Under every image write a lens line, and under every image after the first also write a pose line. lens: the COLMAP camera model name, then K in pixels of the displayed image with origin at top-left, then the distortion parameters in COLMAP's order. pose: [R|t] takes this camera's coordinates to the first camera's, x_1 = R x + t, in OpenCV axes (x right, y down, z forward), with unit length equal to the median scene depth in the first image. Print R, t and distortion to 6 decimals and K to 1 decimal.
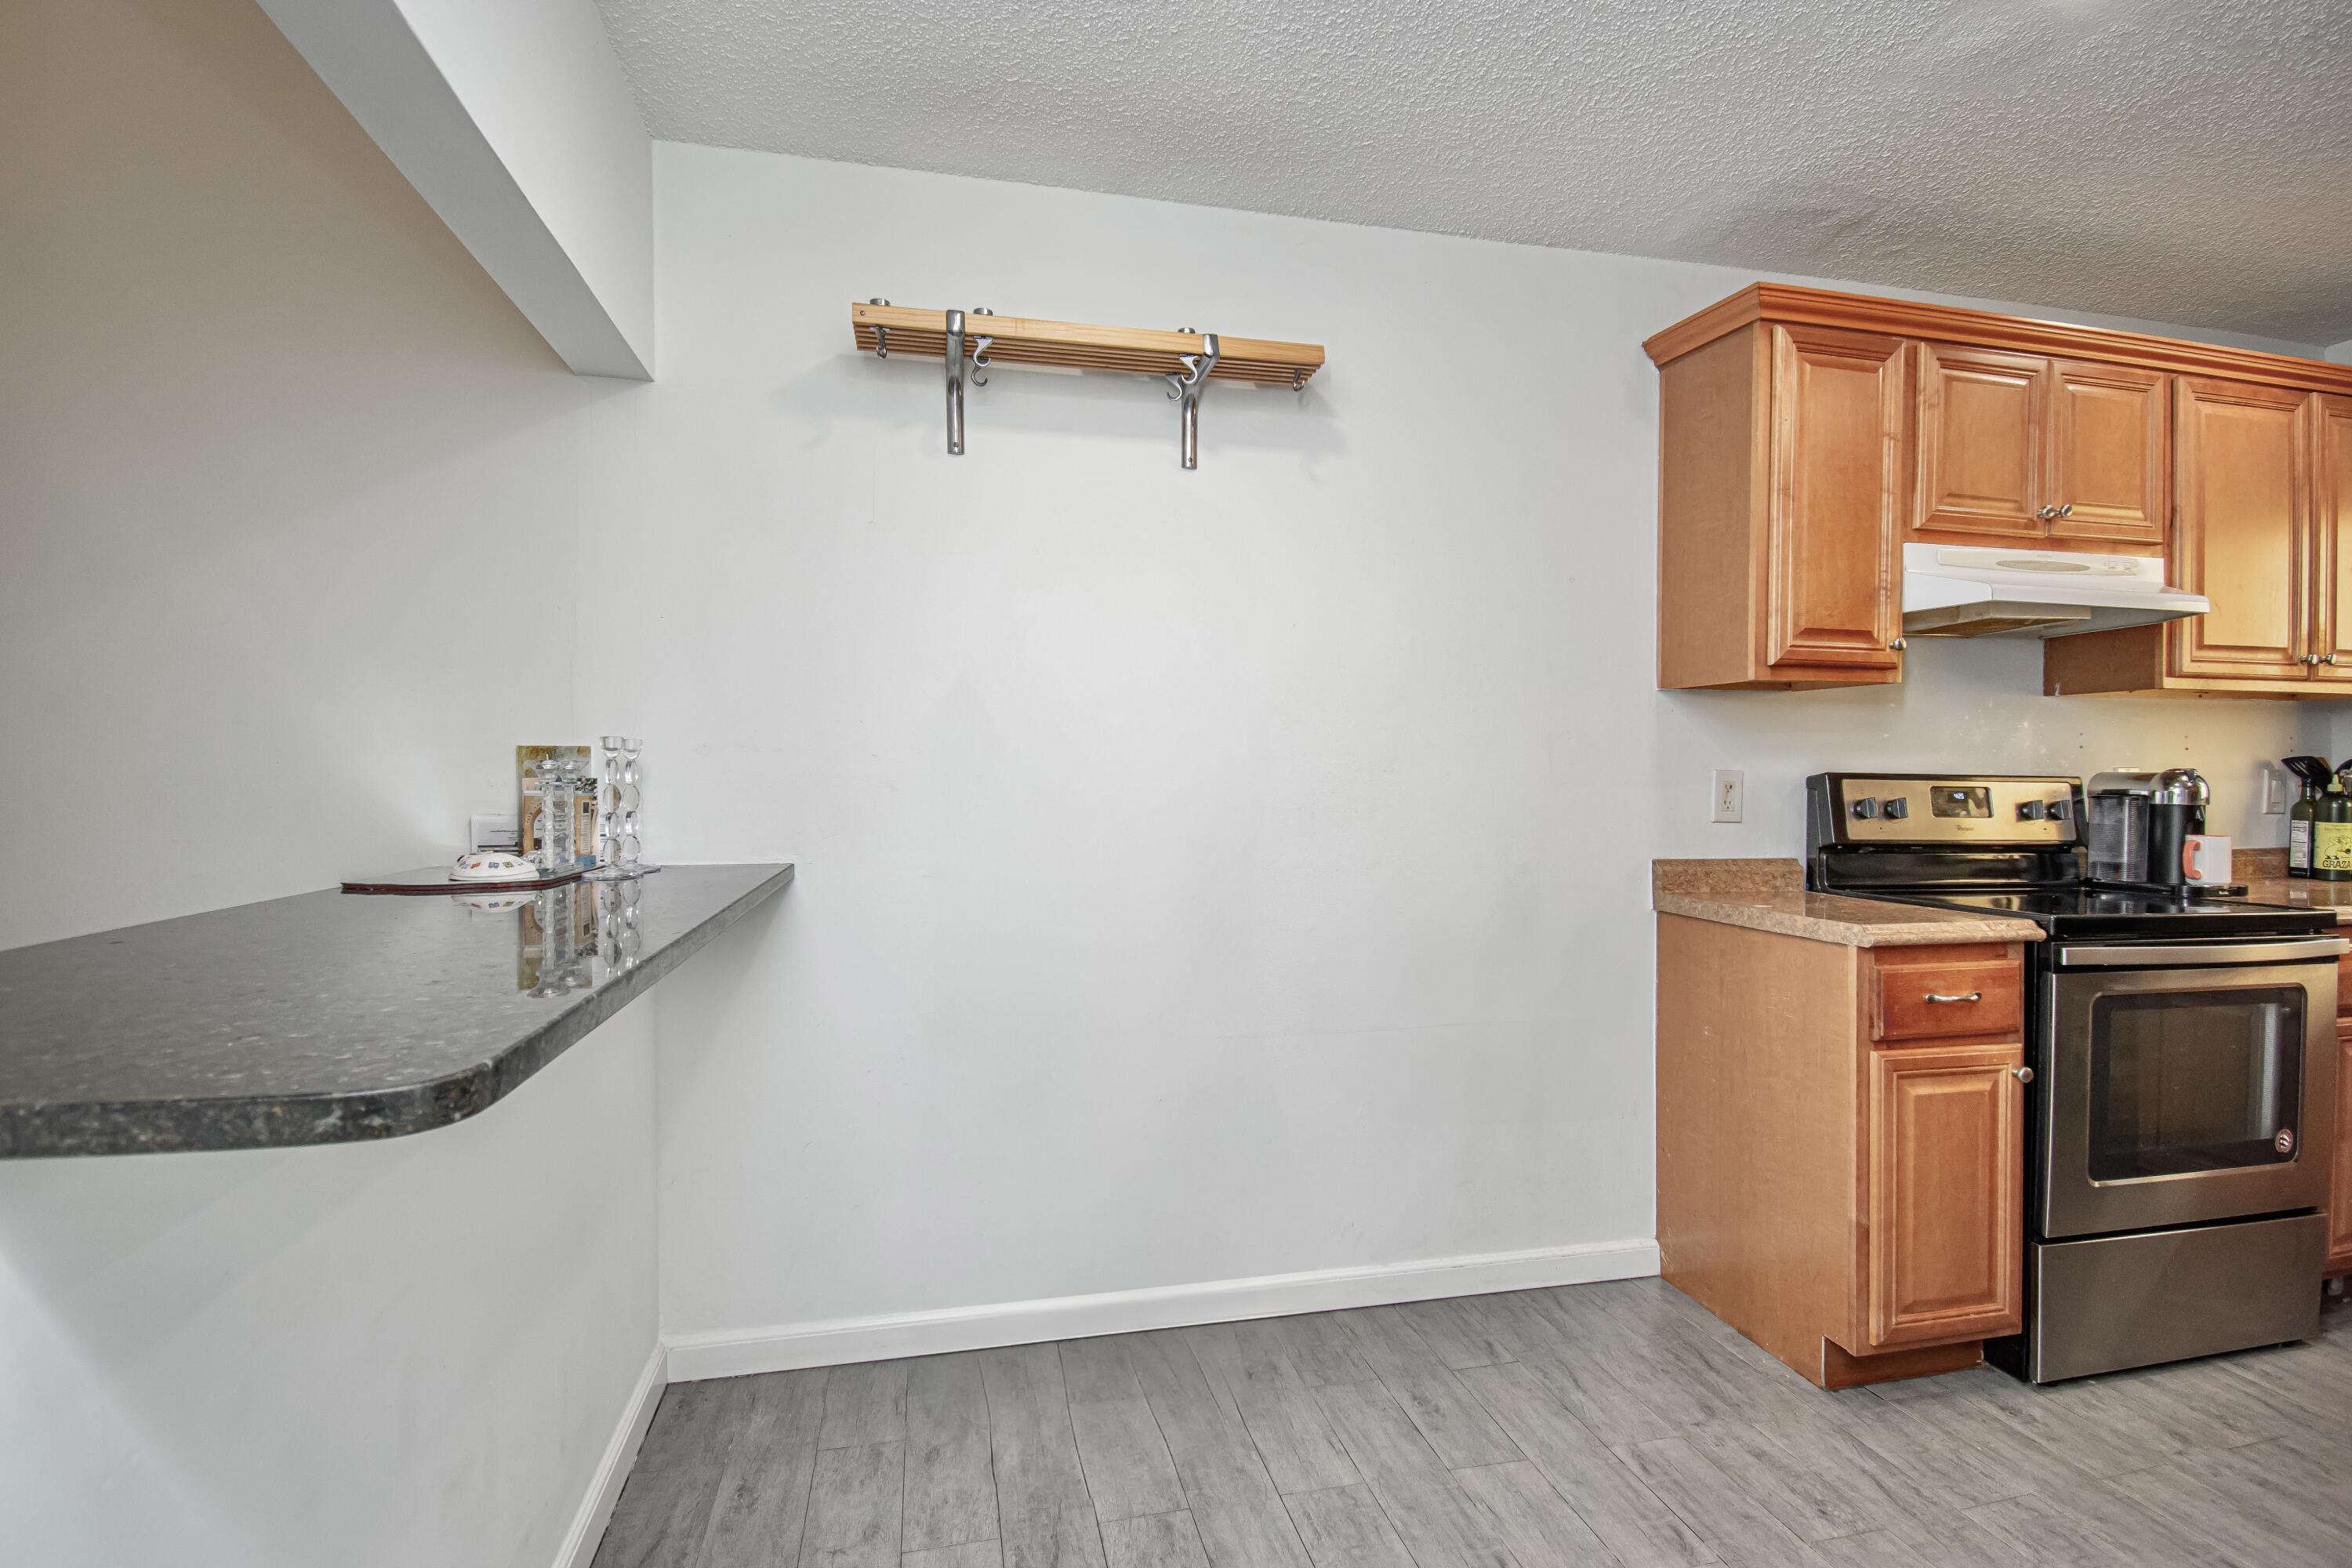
lens RADIAL K [[1122.9, 0, 1167.8], [0, 1122.9, 797.6], [0, 0, 1]] dist [0.005277, -0.014858]
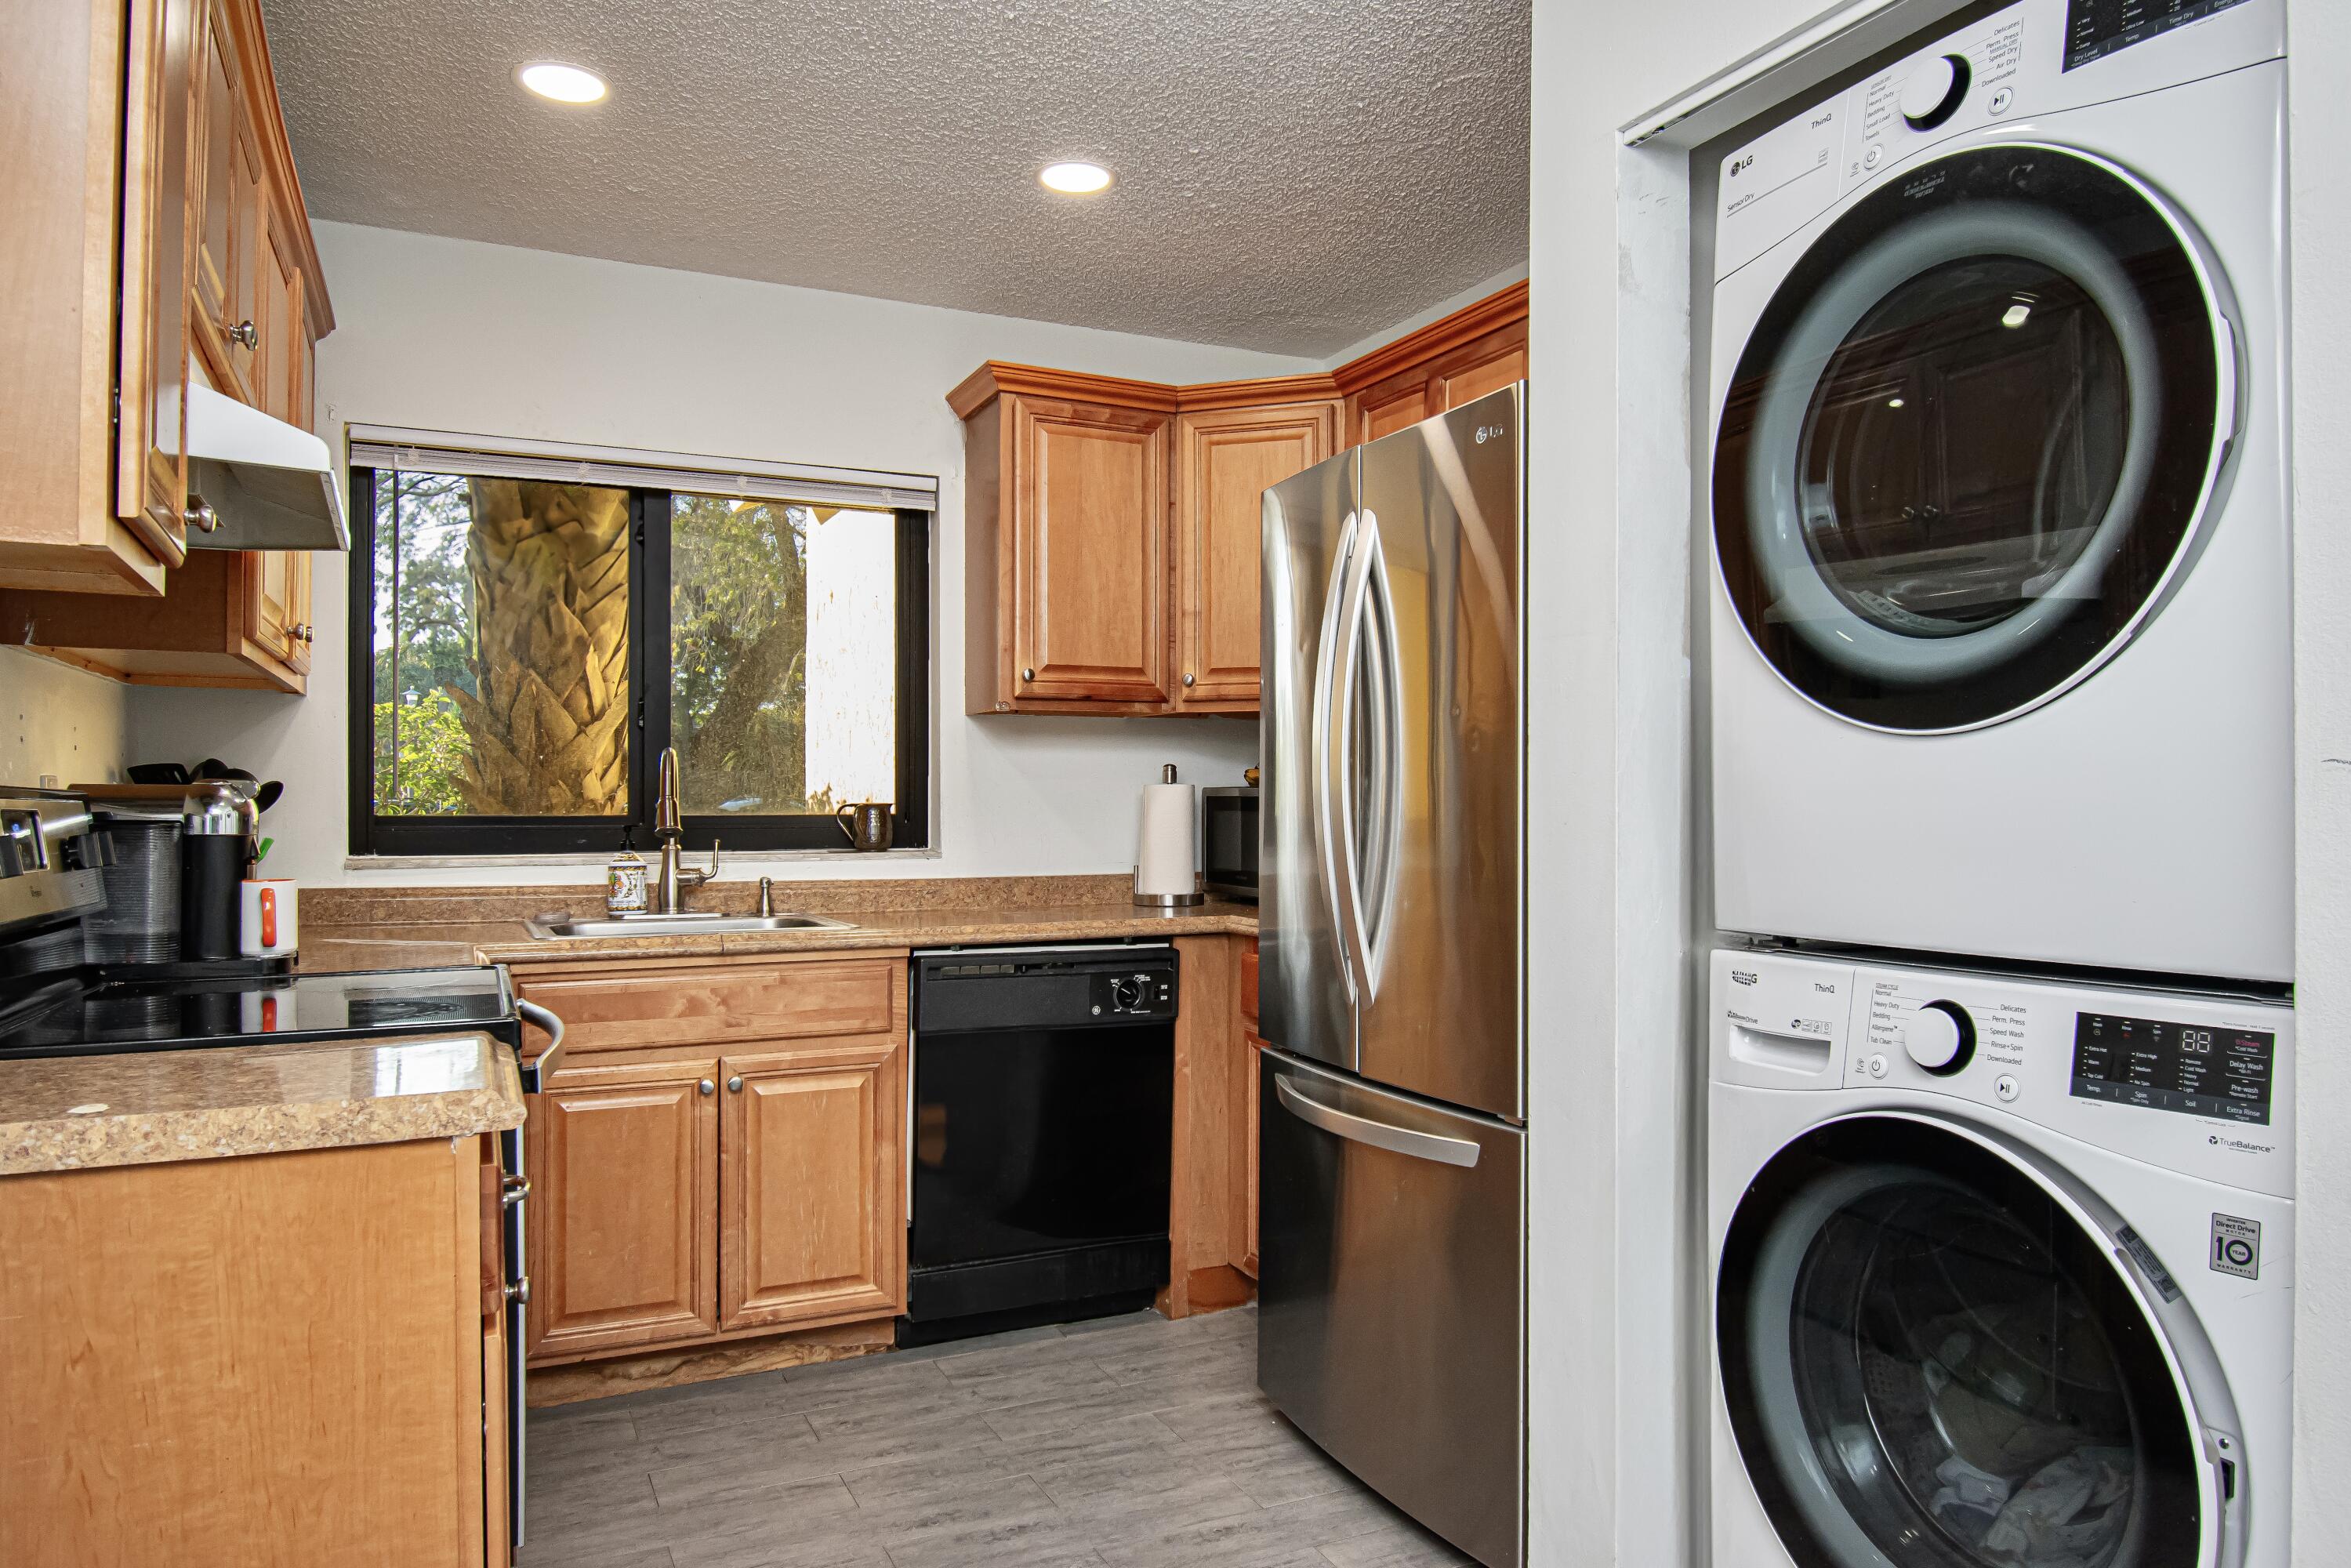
lens RADIAL K [[1540.5, 0, 1209.5], [0, 1540.5, 786.8], [0, 0, 1]] dist [-0.002727, -0.006913]
pose [[-0.249785, 0.006954, 0.968276, -0.099184], [0.017511, 0.999843, -0.002664, -0.009659], [-0.968143, 0.016290, -0.249868, 0.695366]]
